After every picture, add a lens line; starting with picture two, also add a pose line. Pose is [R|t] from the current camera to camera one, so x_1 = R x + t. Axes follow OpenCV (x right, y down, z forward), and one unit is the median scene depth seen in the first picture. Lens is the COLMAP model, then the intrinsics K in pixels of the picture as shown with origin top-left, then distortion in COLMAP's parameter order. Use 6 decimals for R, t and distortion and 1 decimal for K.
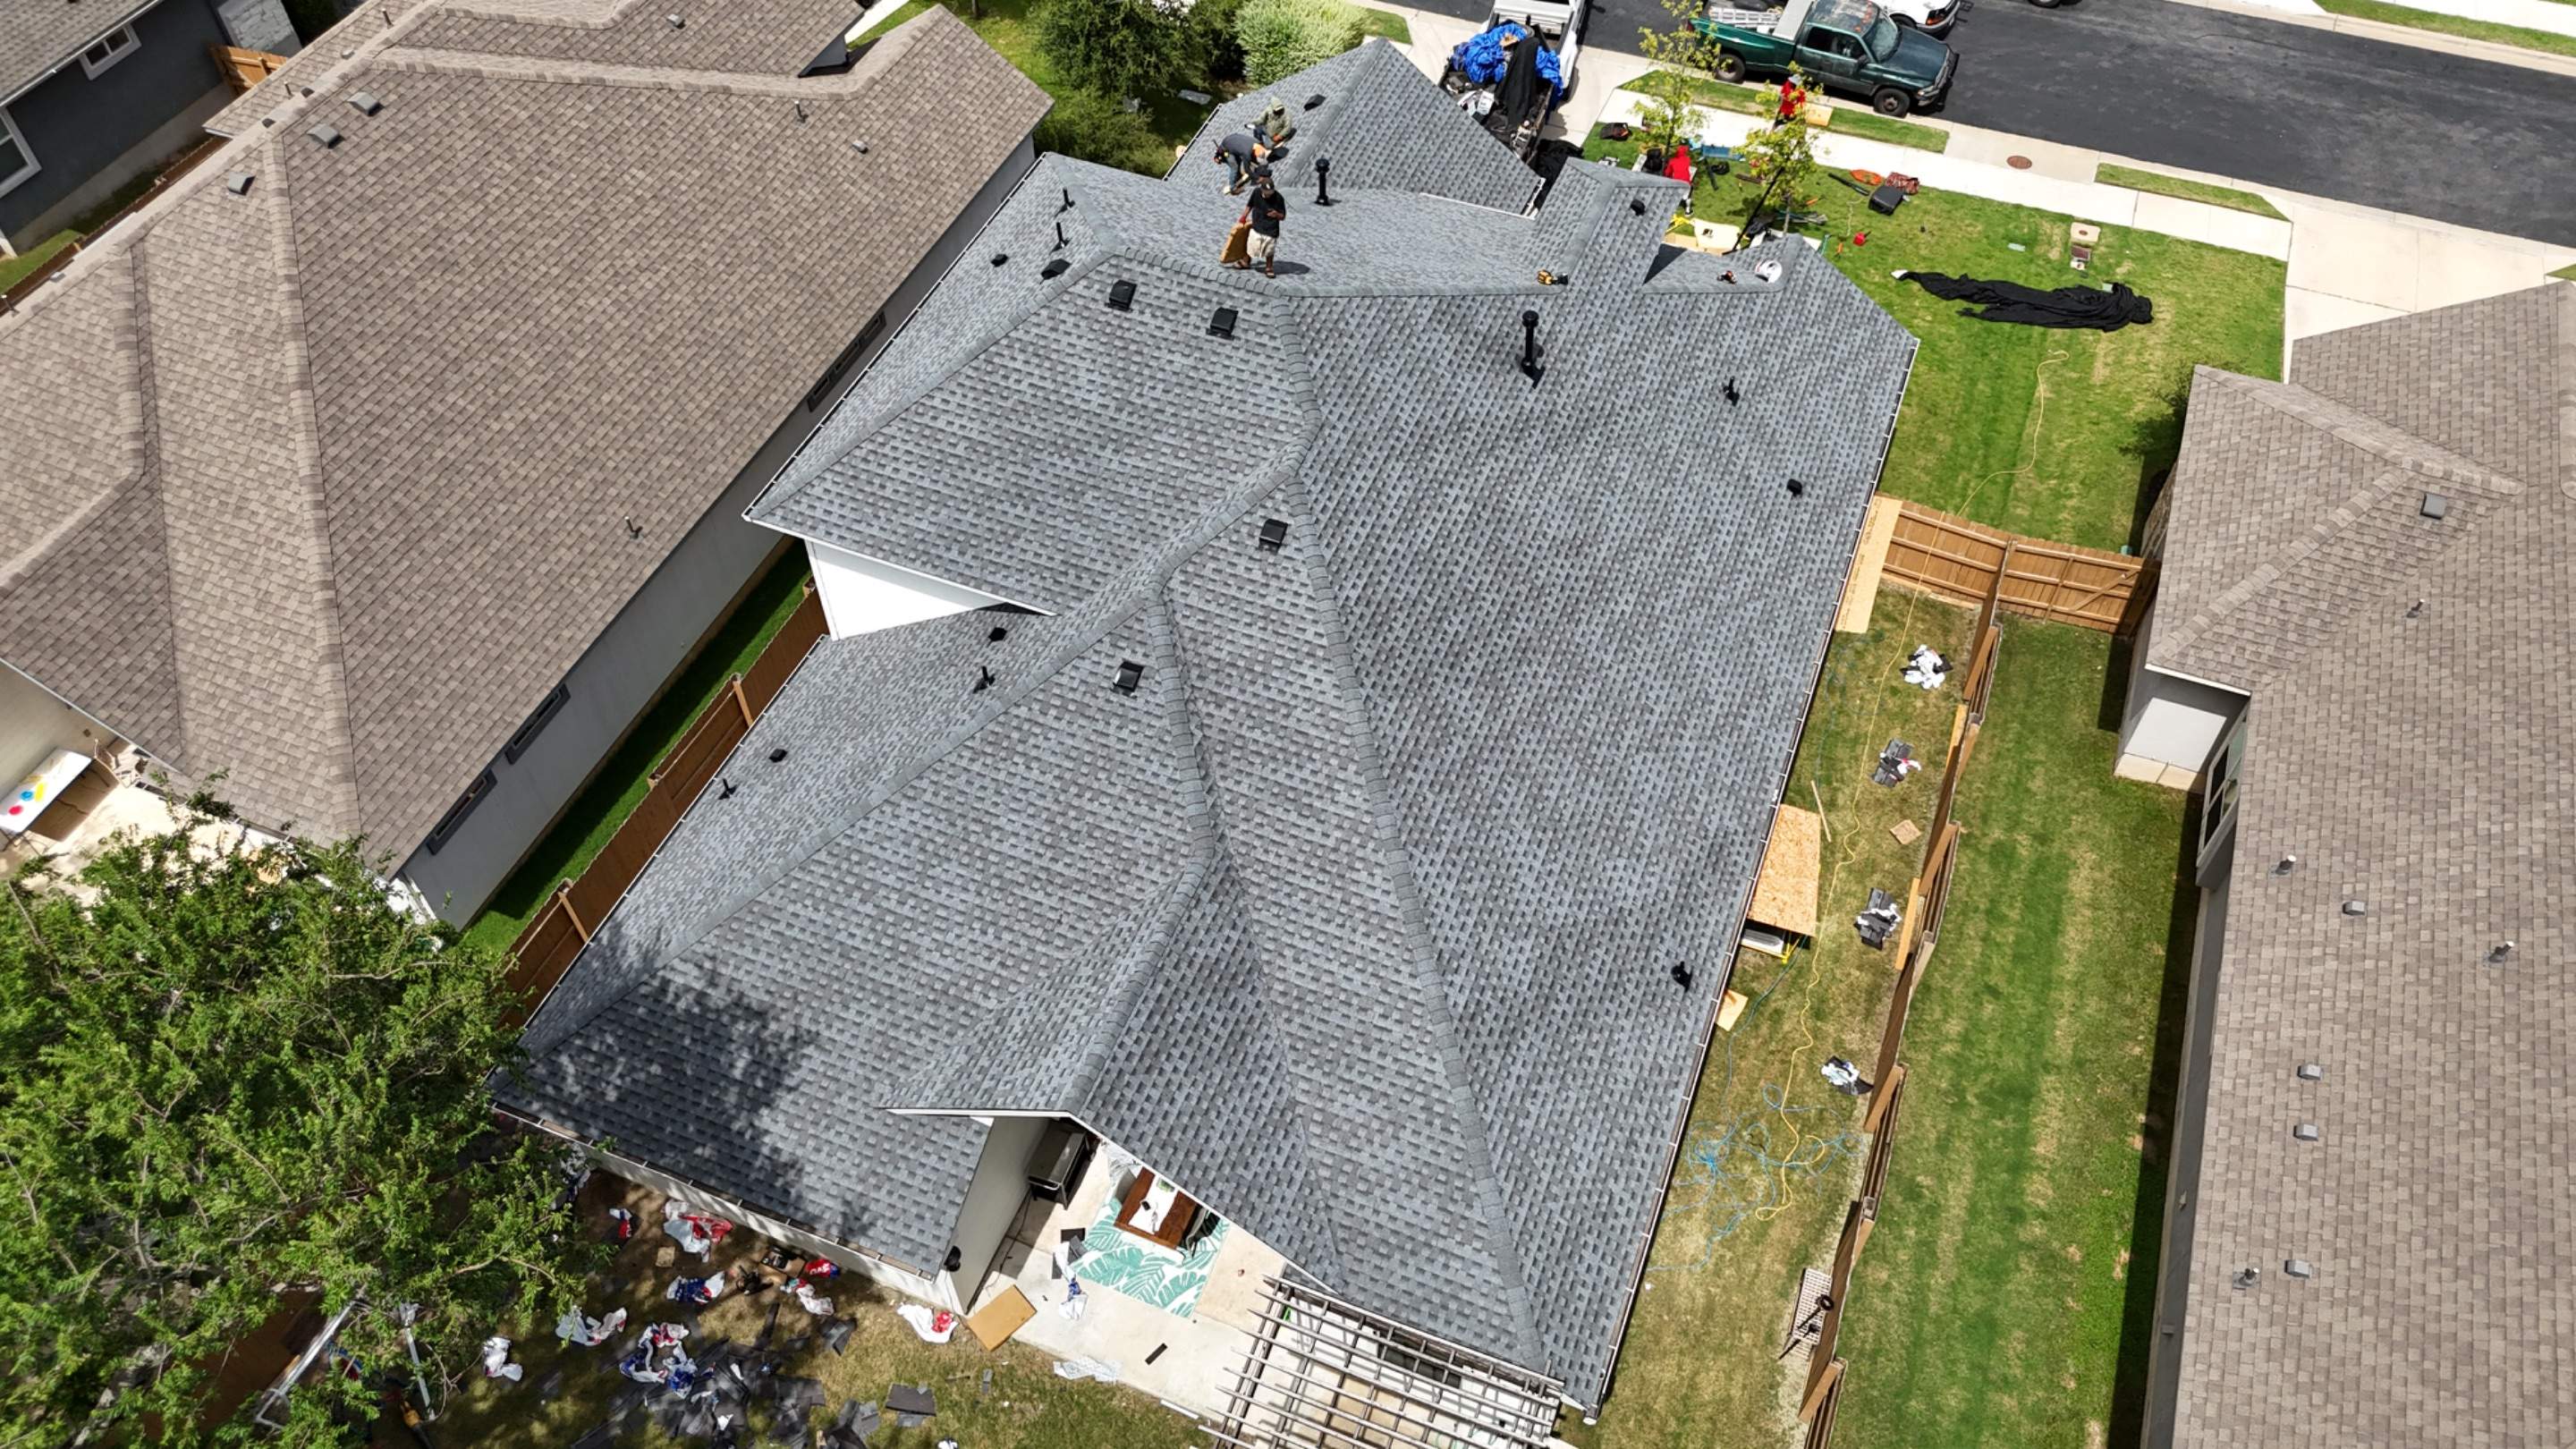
lens RADIAL K [[1894.1, 0, 1288.8], [0, 1894.1, 724.9], [0, 0, 1]] dist [0.077902, -0.075168]
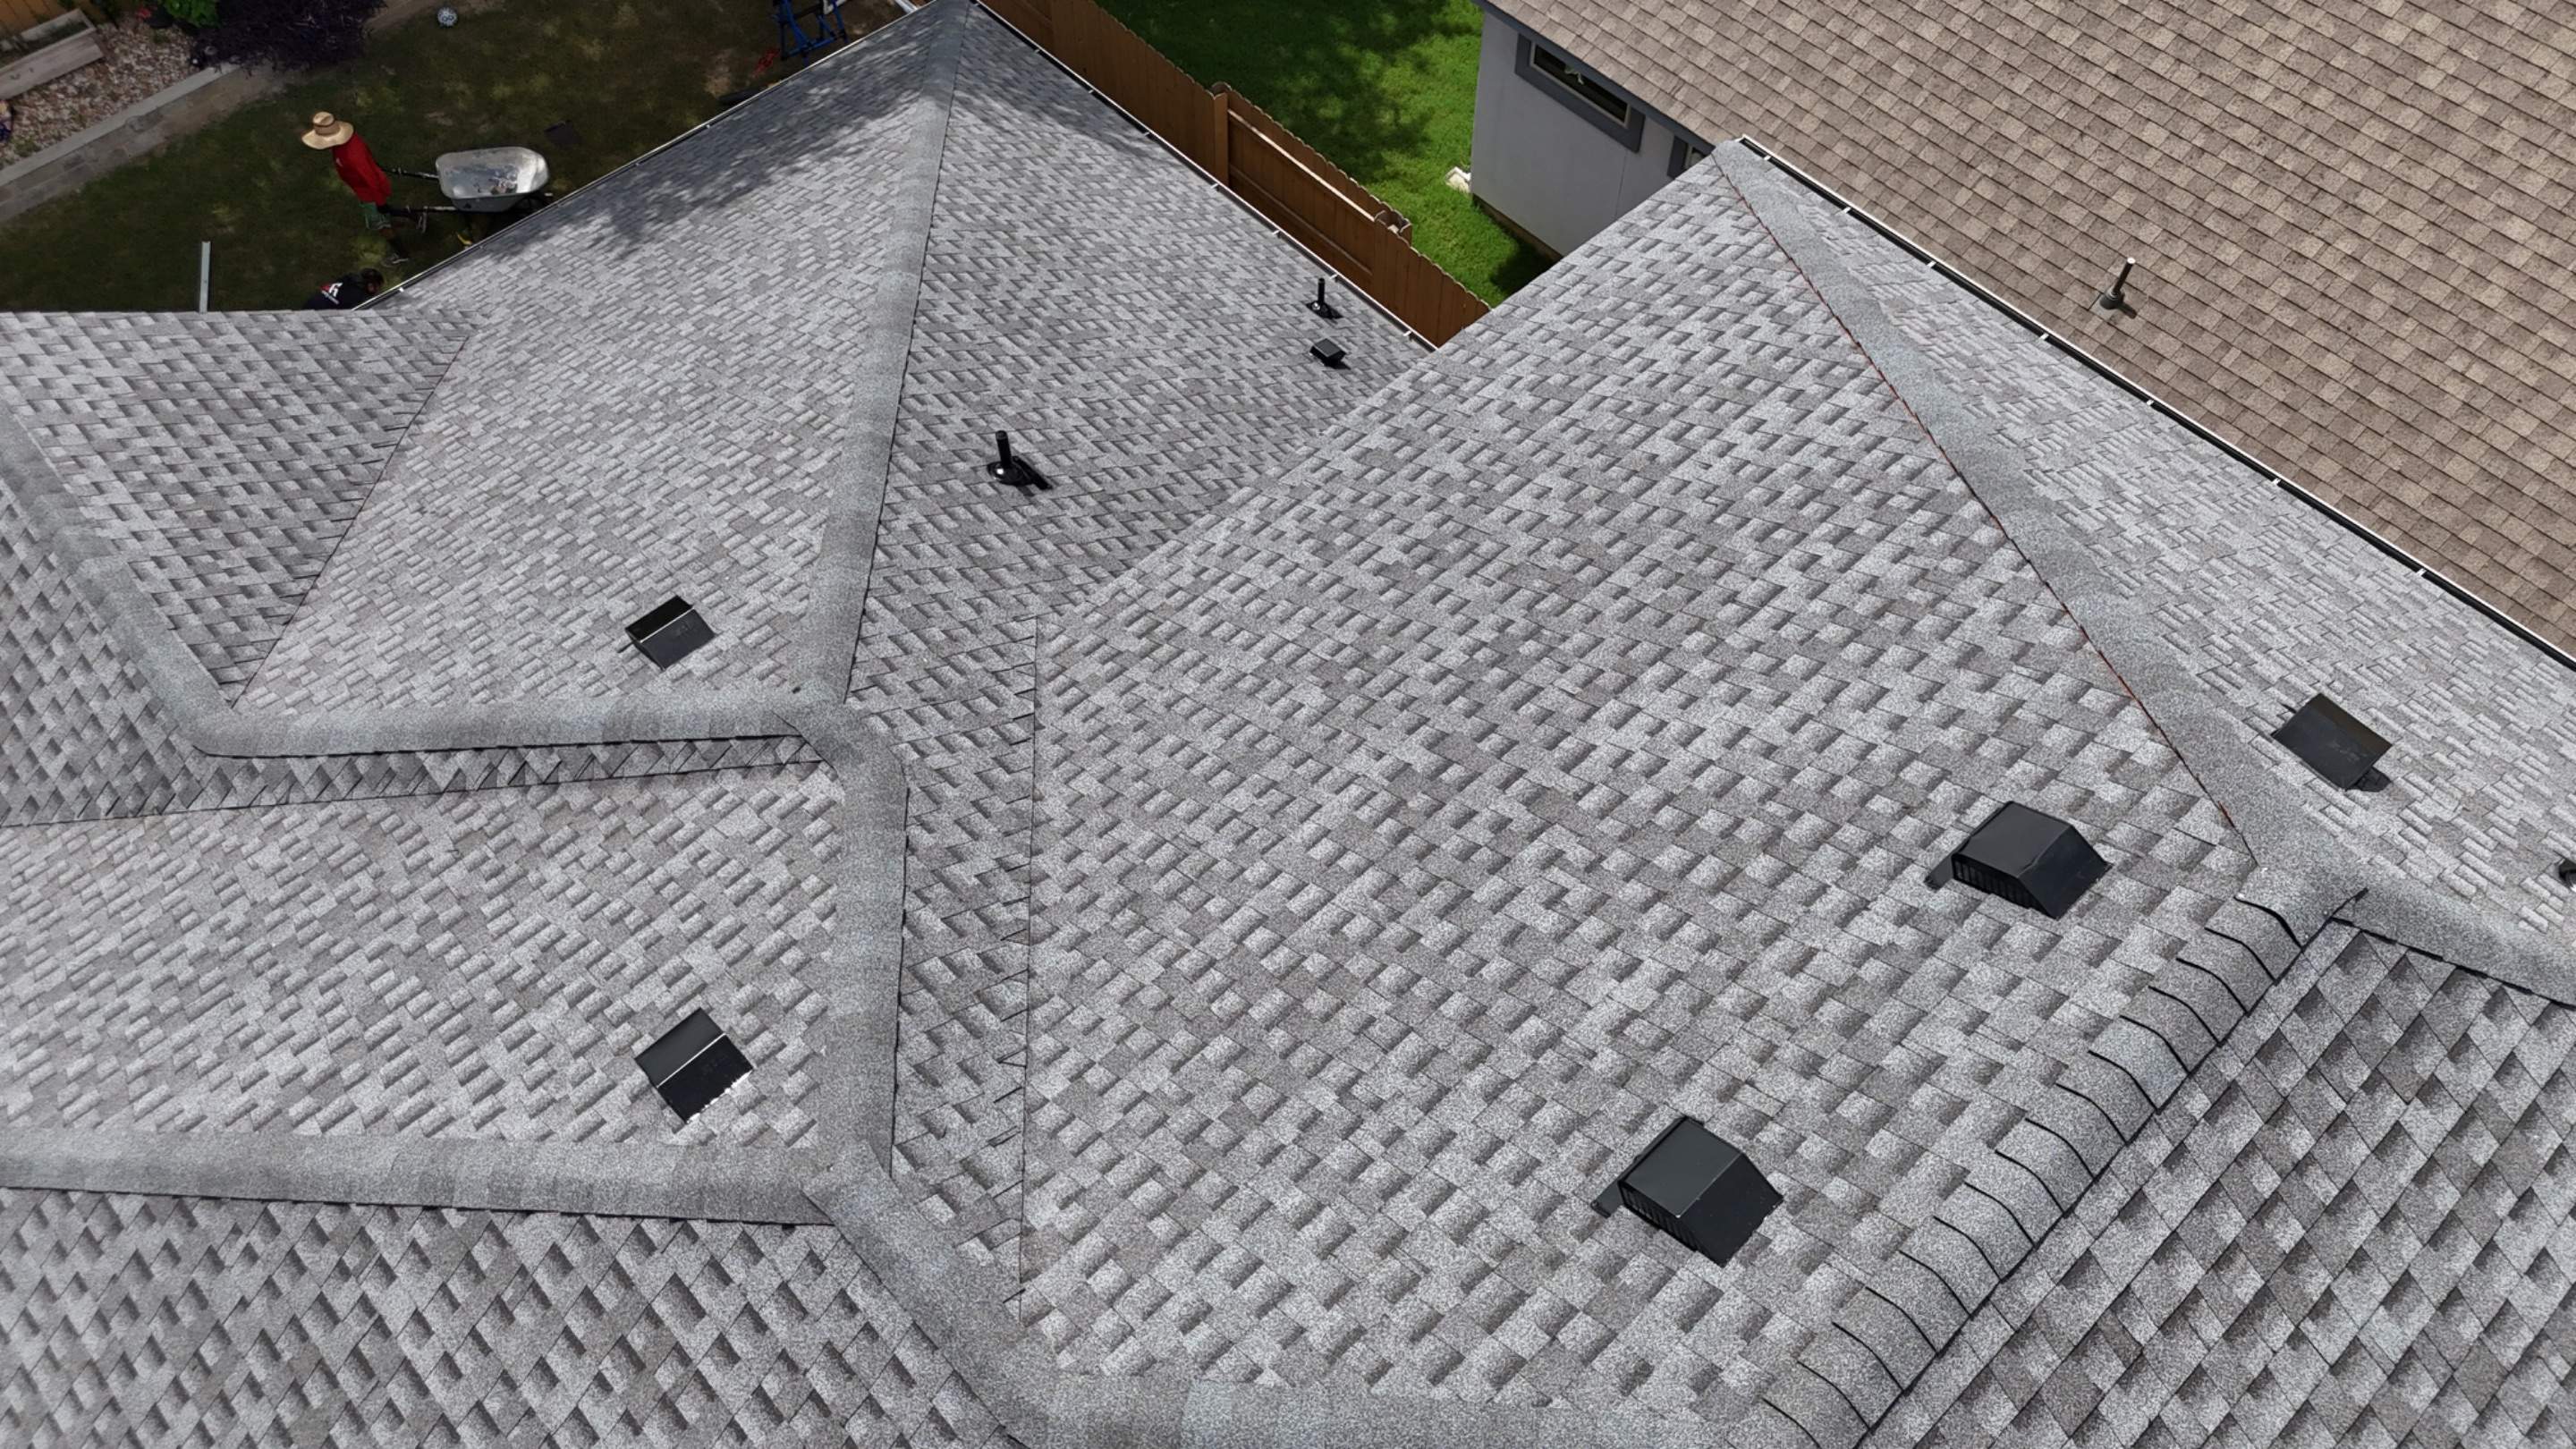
lens RADIAL K [[1894.1, 0, 1293.7], [0, 1894.1, 726.5], [0, 0, 1]] dist [0.077902, -0.075168]
pose [[-0.428205, 0.765225, -0.480700, 0.041398], [-0.690615, 0.065966, 0.720208, -0.305981], [0.582831, 0.640375, 0.500229, 0.769193]]
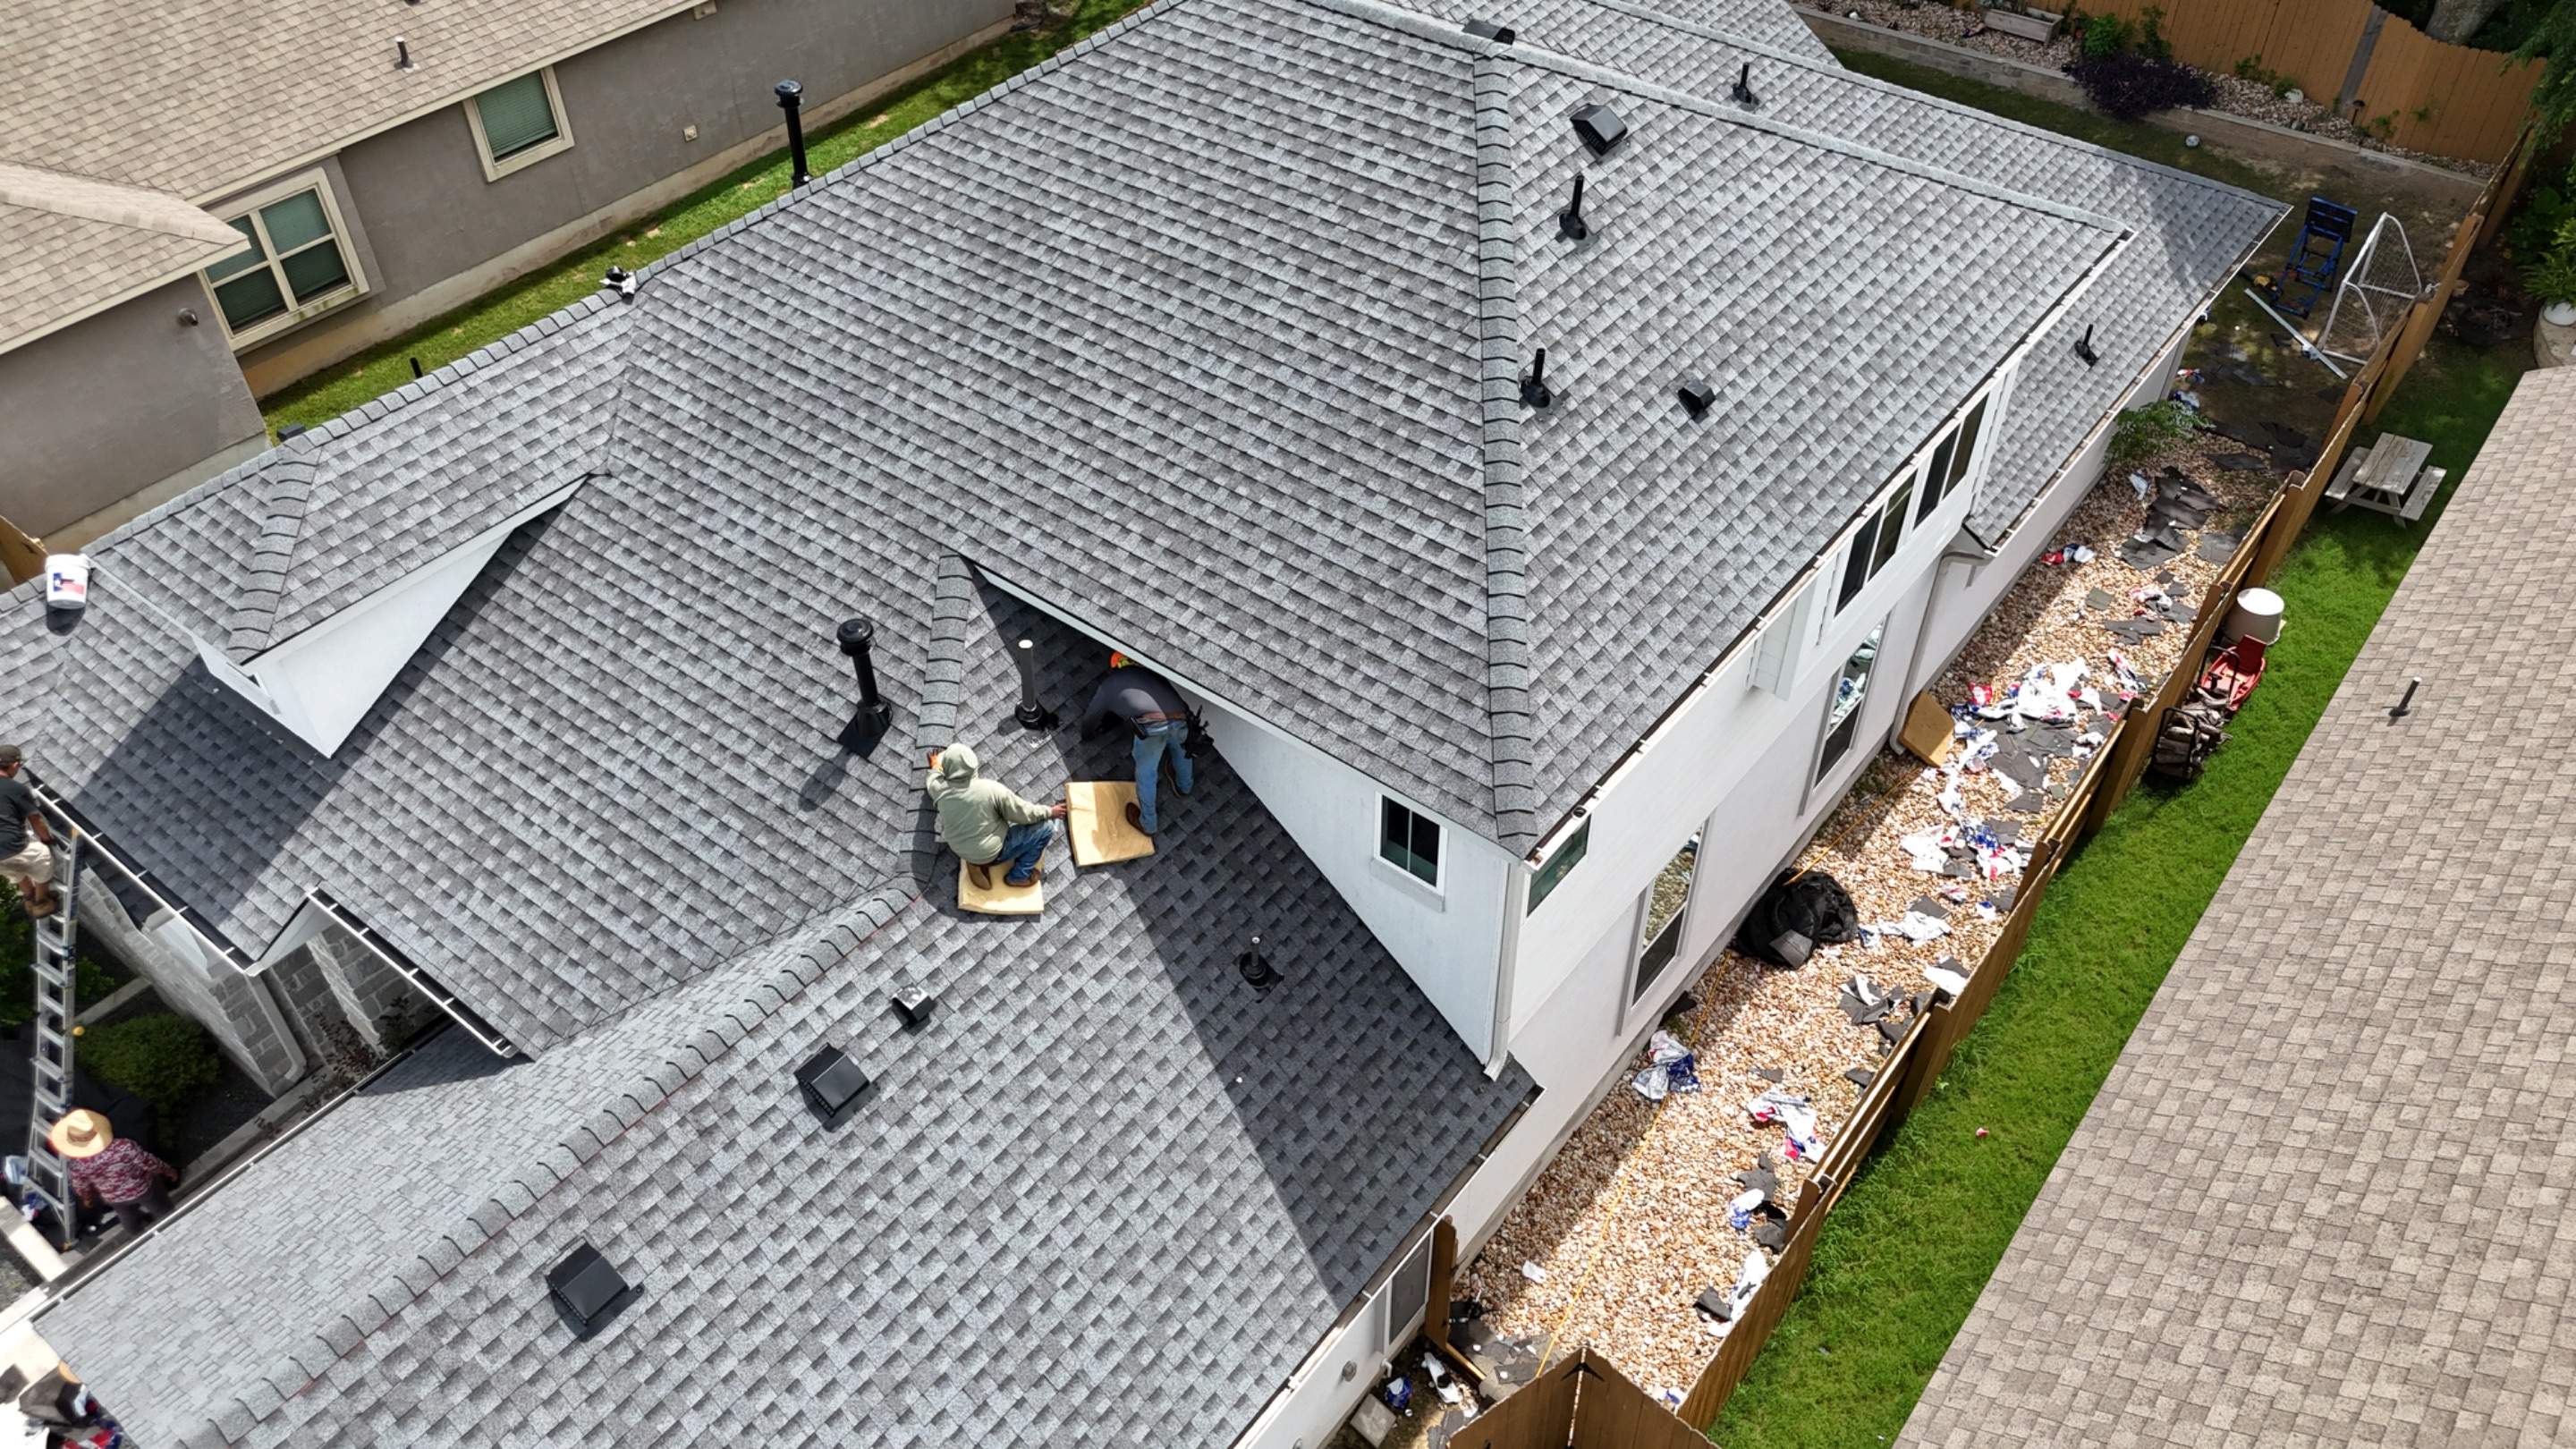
lens RADIAL K [[1894.1, 0, 1290.9], [0, 1894.1, 724.5], [0, 0, 1]] dist [0.077902, -0.075168]
pose [[-0.959594, -0.183844, 0.213028, -0.173356], [0.224459, -0.043542, 0.973510, -0.729901], [-0.169699, 0.981990, 0.083048, 1.076231]]
